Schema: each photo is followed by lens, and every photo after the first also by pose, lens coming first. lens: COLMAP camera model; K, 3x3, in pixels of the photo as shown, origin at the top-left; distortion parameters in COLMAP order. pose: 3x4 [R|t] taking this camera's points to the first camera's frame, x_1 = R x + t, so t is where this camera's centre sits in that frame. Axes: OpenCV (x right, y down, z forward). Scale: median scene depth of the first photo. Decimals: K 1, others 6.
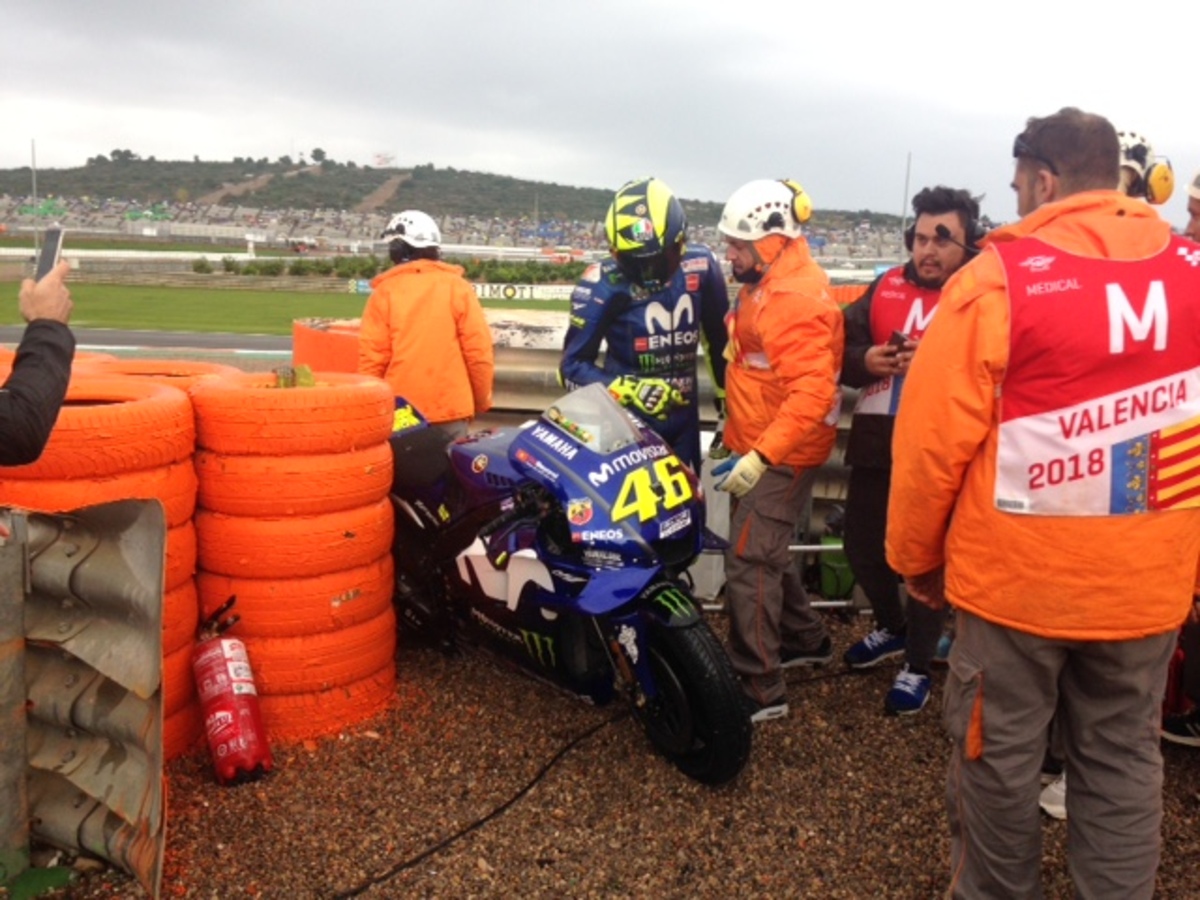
lens RADIAL K [[1104.0, 0, 593.9], [0, 1104.0, 462.2], [0, 0, 1]] dist [0.183120, -0.280792]
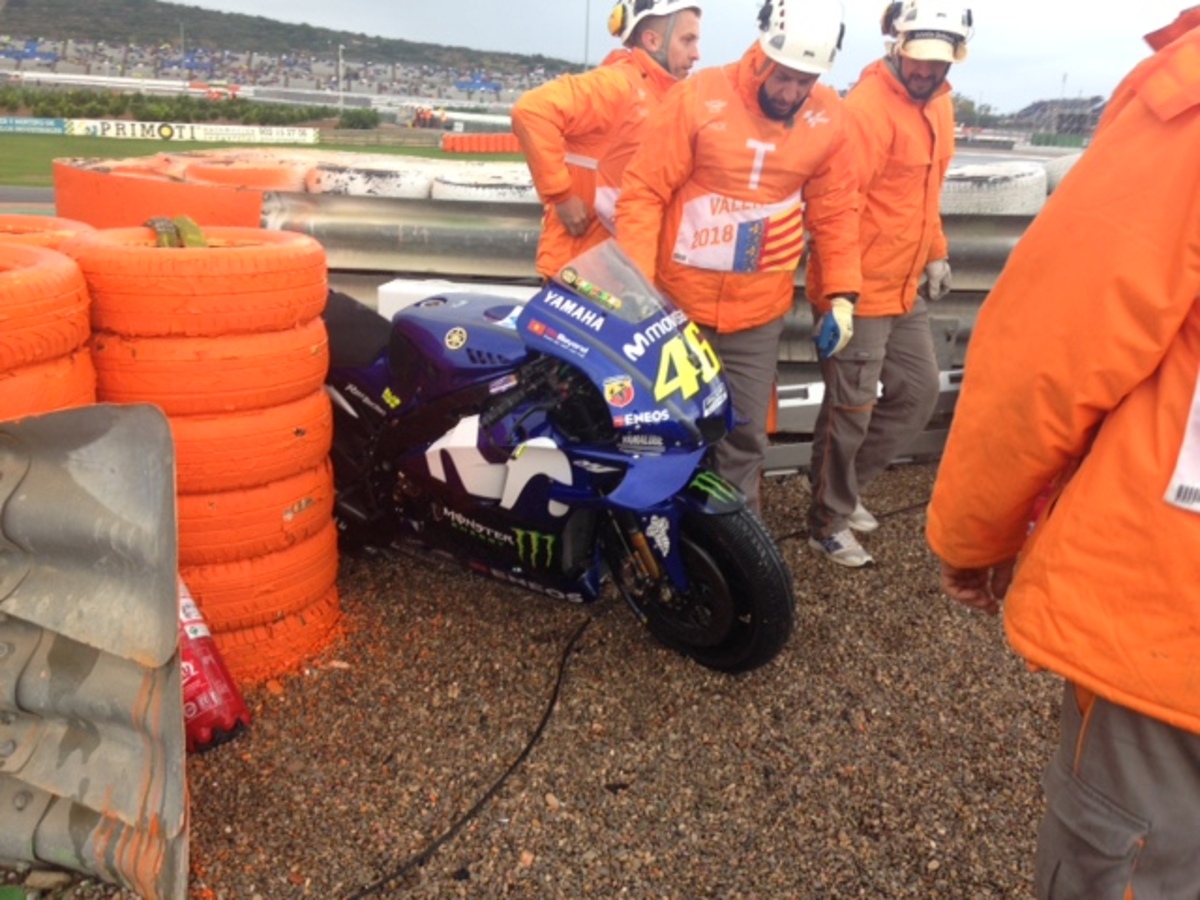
lens RADIAL K [[1104.0, 0, 593.9], [0, 1104.0, 462.2], [0, 0, 1]] dist [0.183120, -0.280792]
pose [[0.957819, -0.070007, 0.278716, -0.241677], [0.033711, 0.990549, 0.132954, -0.013702], [-0.285389, -0.117951, 0.951126, 0.163809]]
